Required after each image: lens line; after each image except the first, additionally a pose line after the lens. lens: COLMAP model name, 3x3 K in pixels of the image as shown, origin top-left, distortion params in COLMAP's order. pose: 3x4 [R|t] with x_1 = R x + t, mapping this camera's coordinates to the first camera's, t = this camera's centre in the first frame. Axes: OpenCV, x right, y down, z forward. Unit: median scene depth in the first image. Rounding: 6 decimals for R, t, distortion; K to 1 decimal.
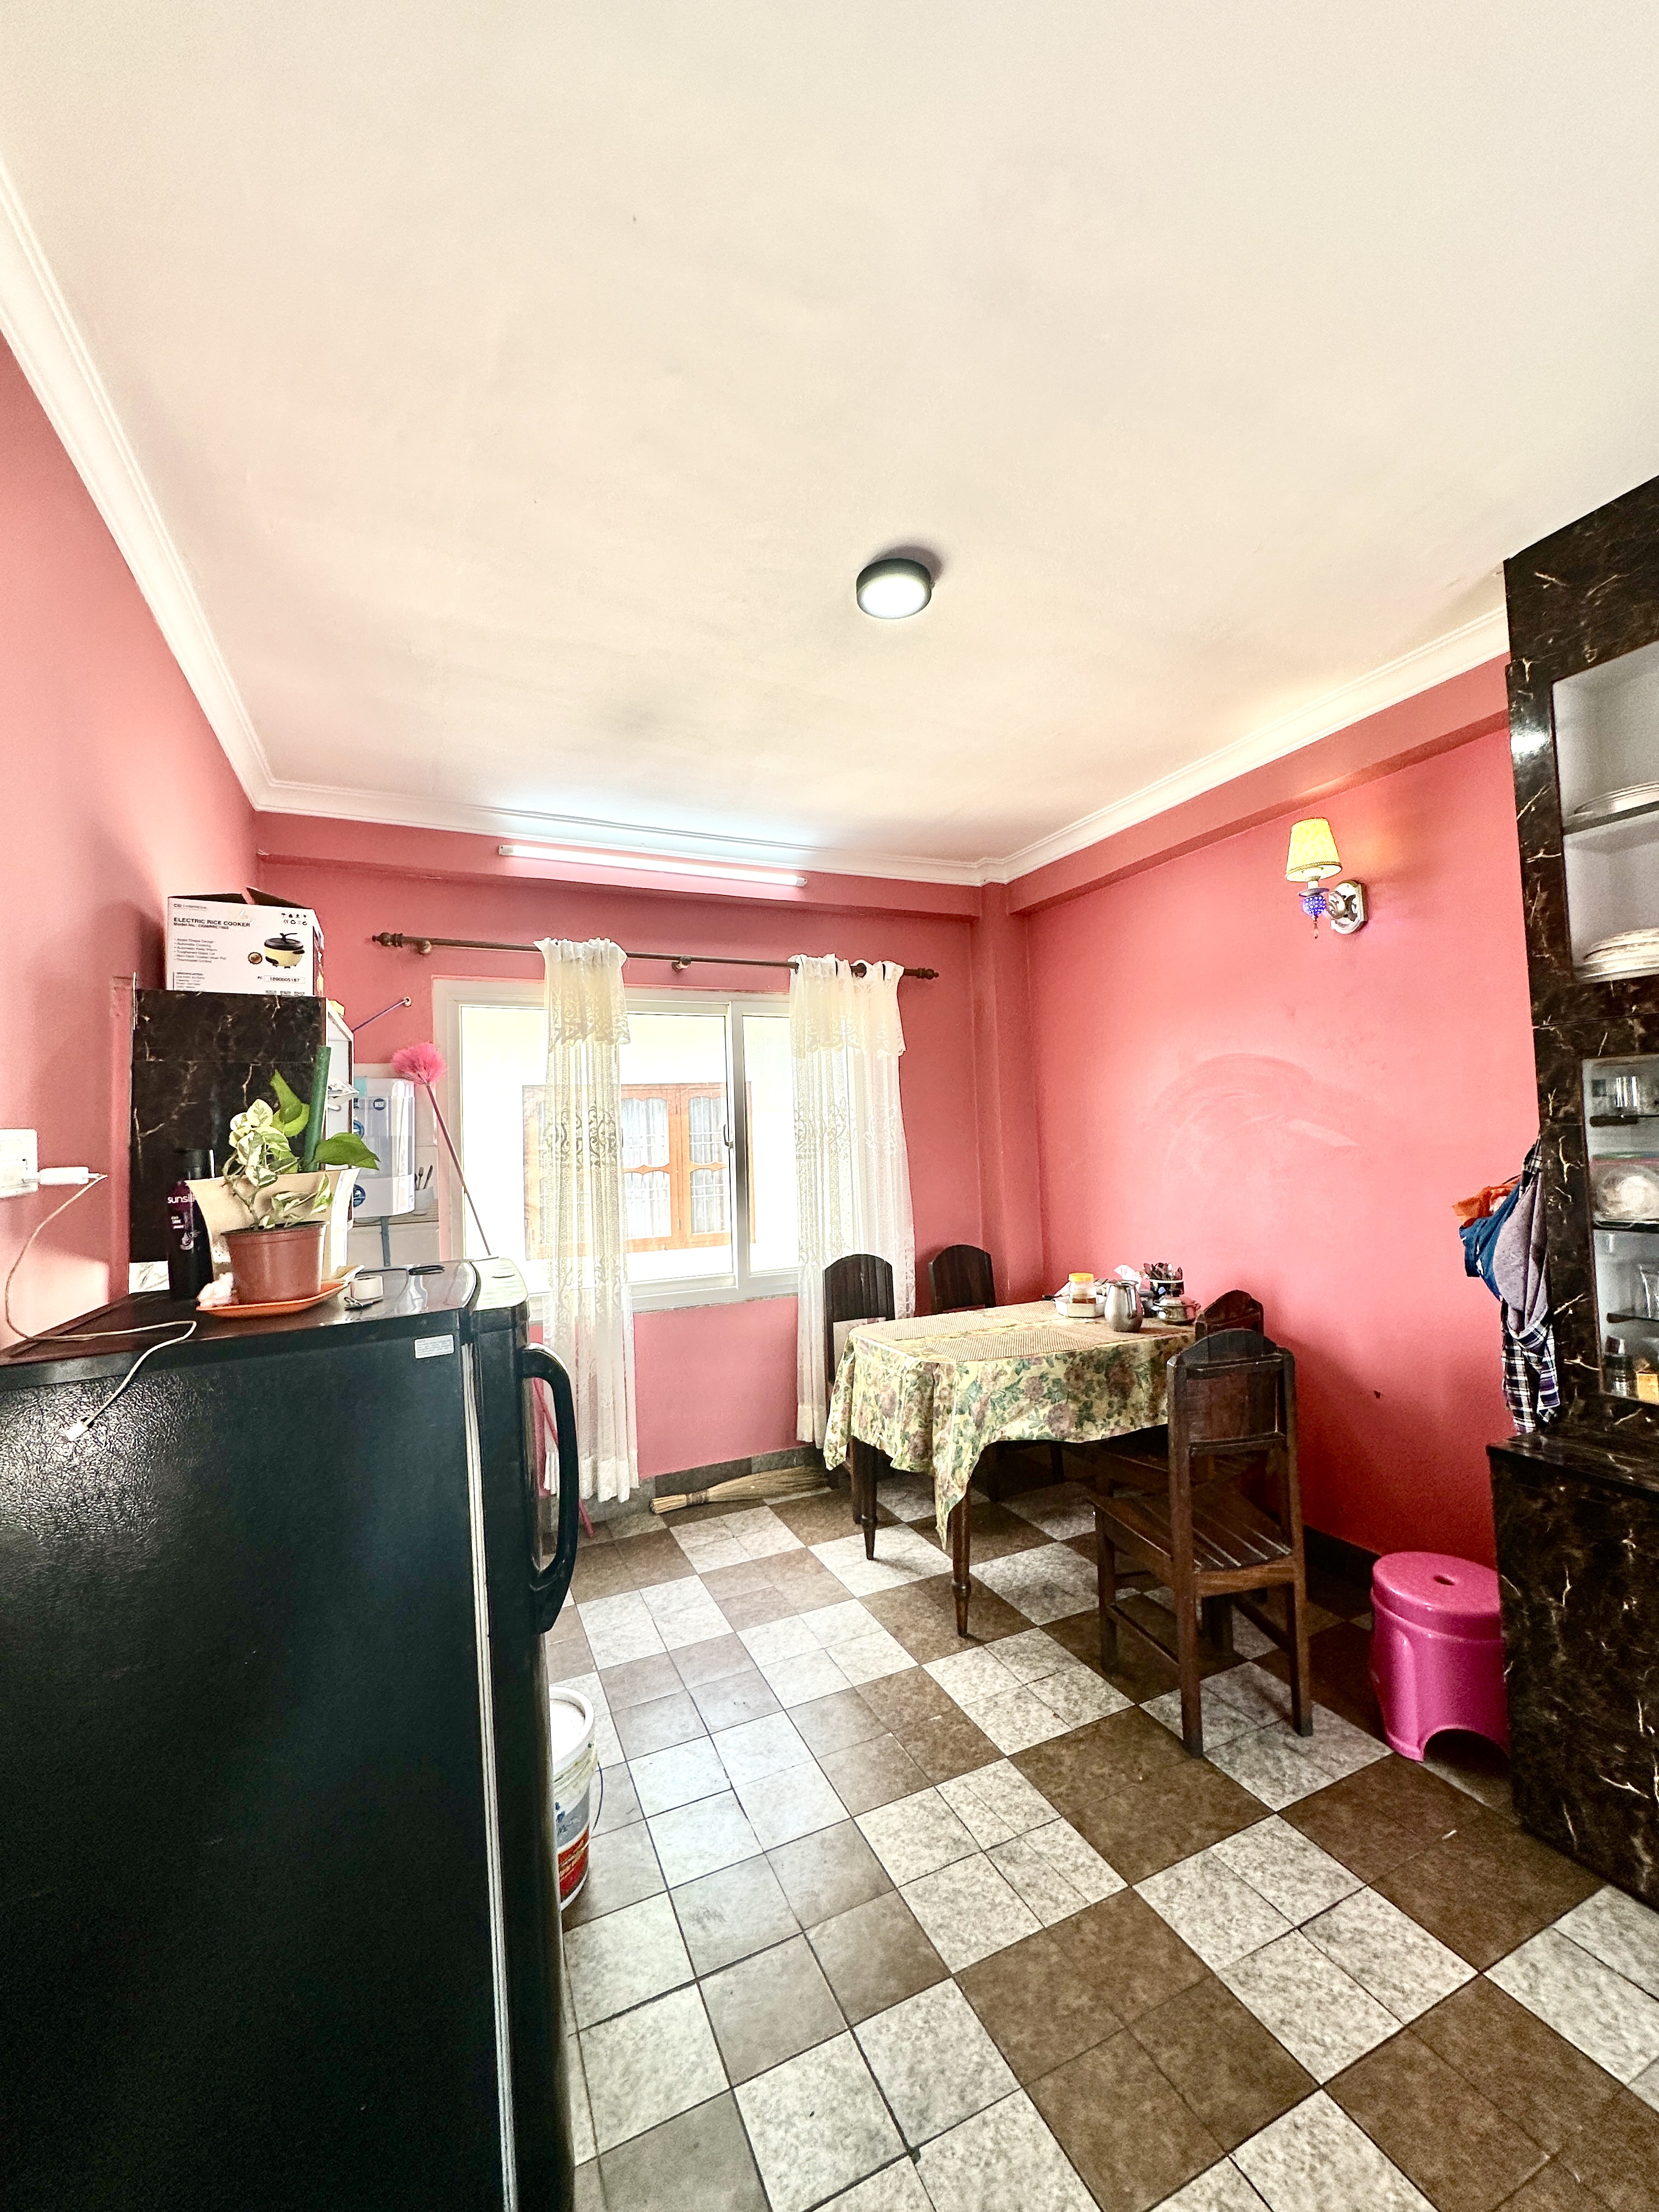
lens RADIAL K [[884.6, 0, 830.8], [0, 884.6, 1099.0], [0, 0, 1]] dist [-0.000081, 0.000613]
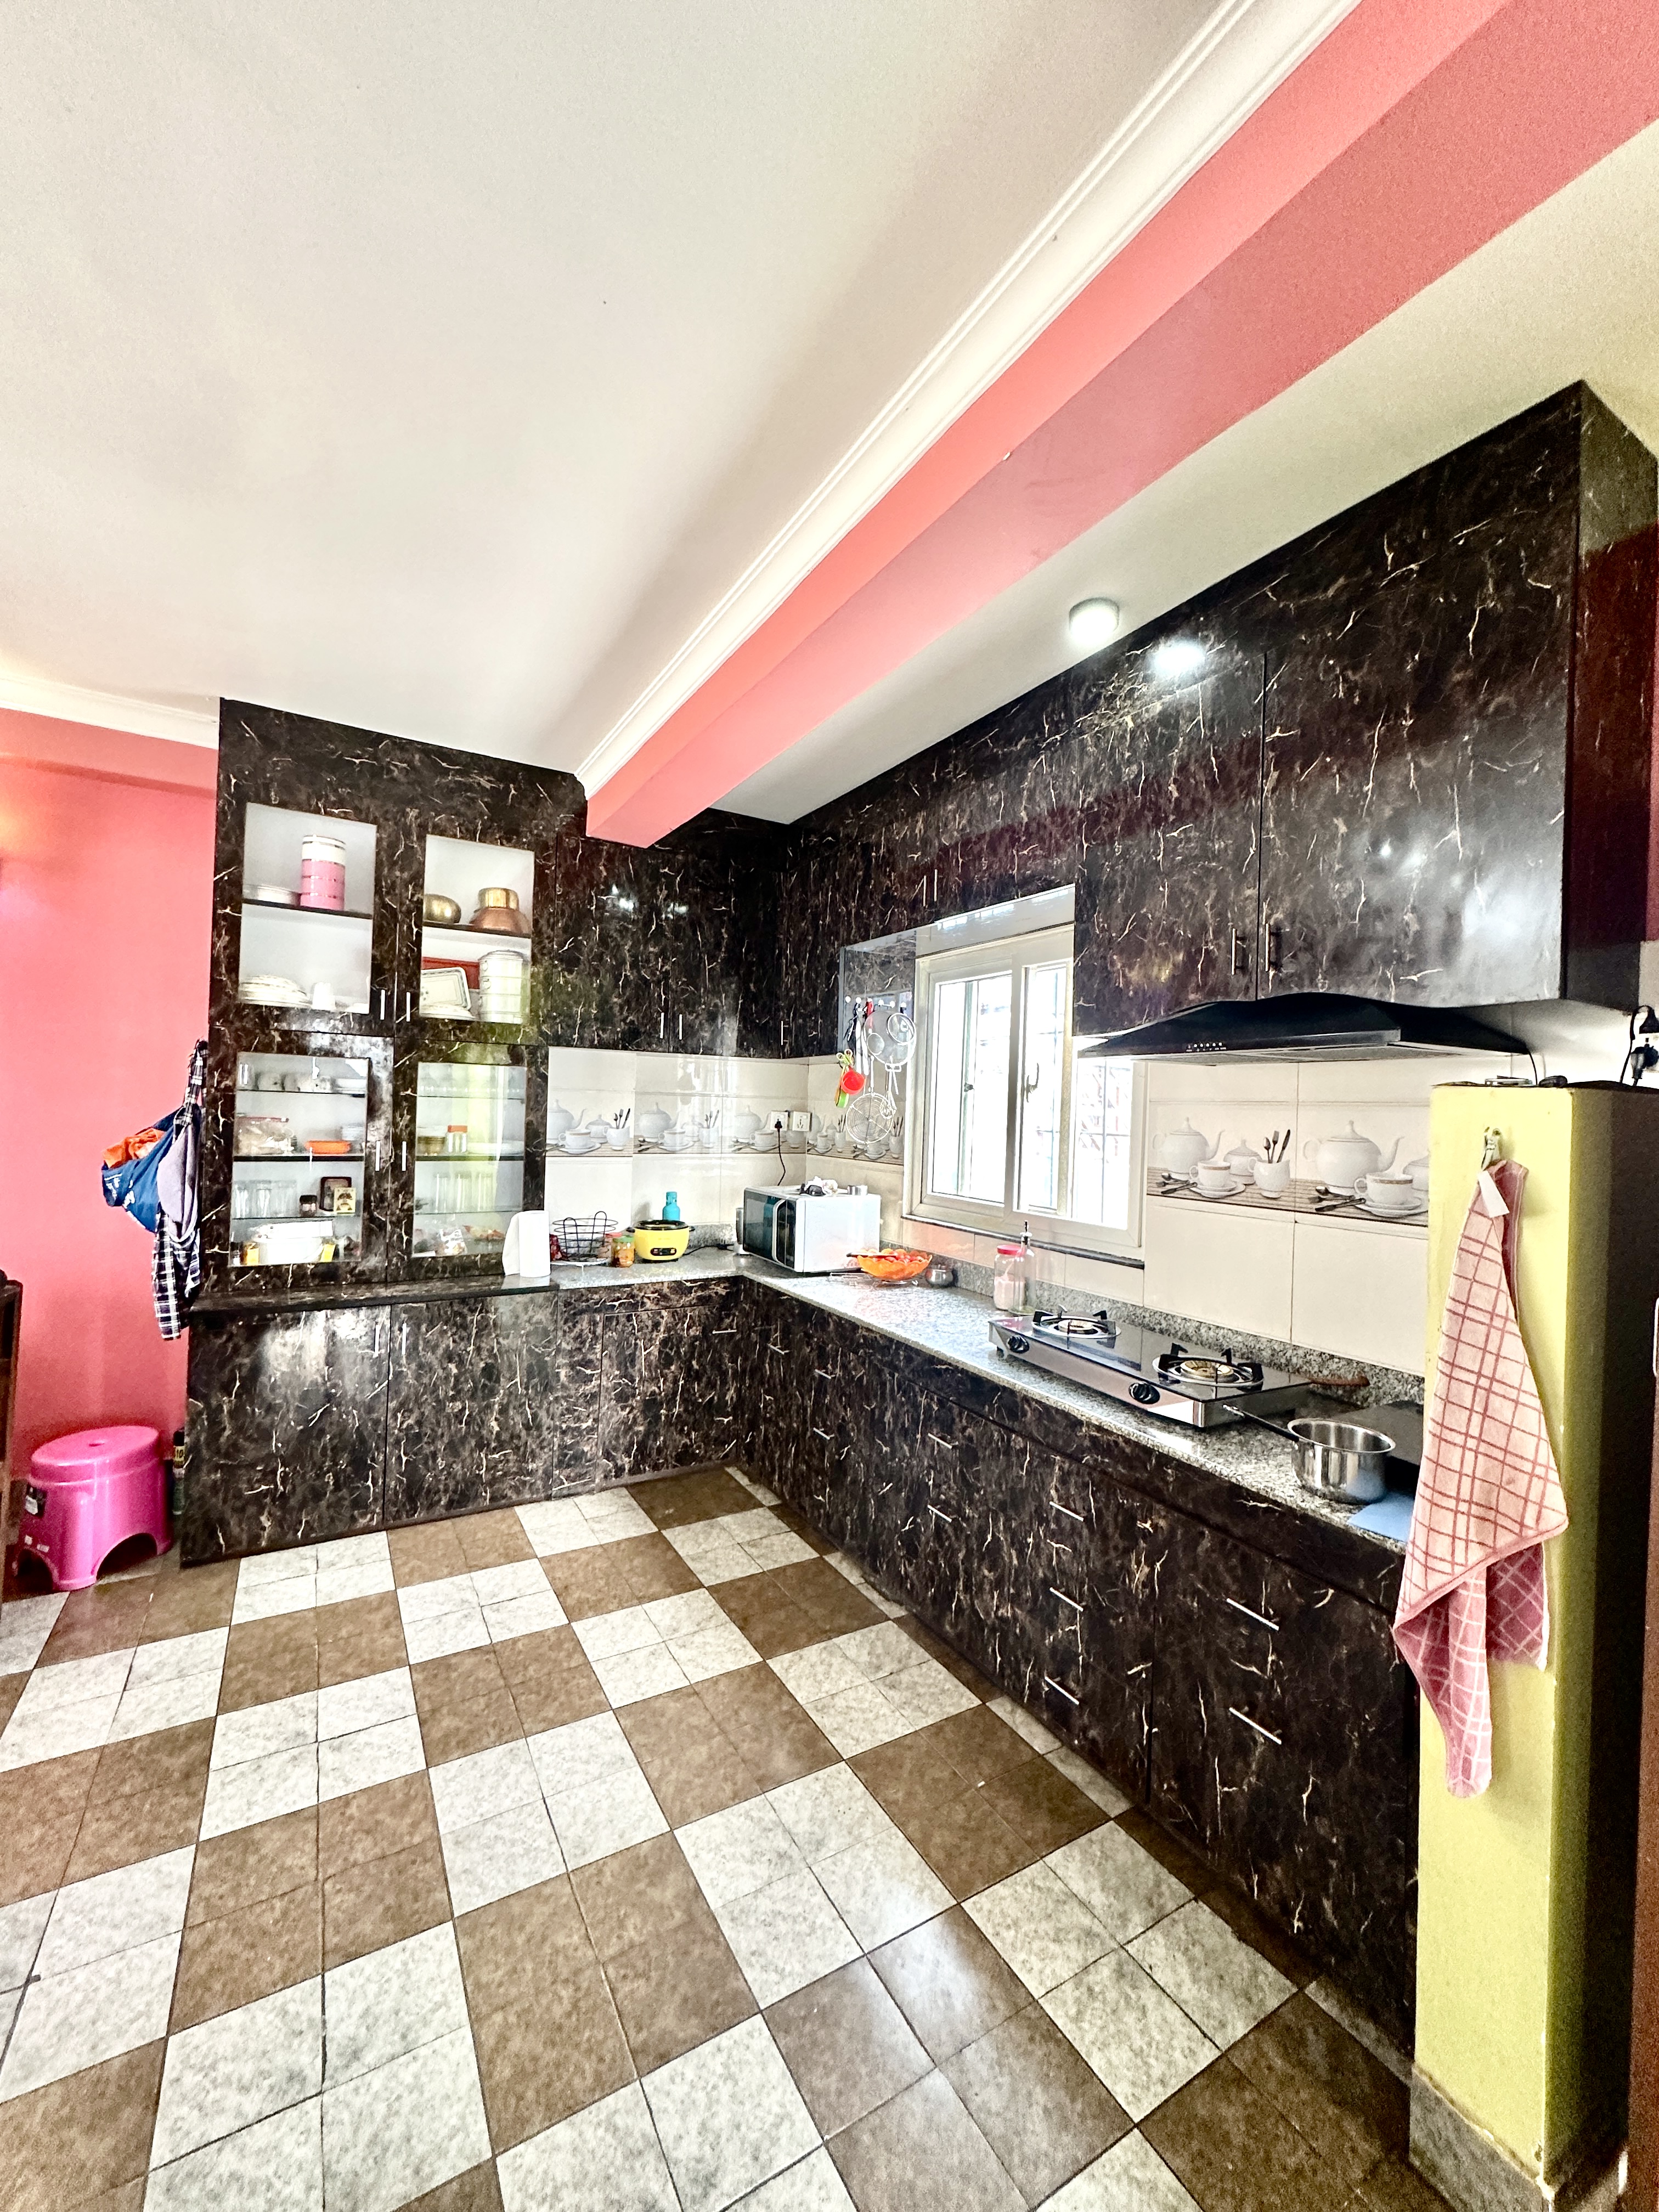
lens RADIAL K [[884.6, 0, 828.4], [0, 884.6, 1106.3], [0, 0, 1]] dist [-0.000081, 0.000613]
pose [[-0.108963, 0.041887, 0.993163, -0.765730], [-0.067955, 0.996461, -0.049481, 0.055202], [-0.991720, -0.072882, -0.105731, 0.137576]]
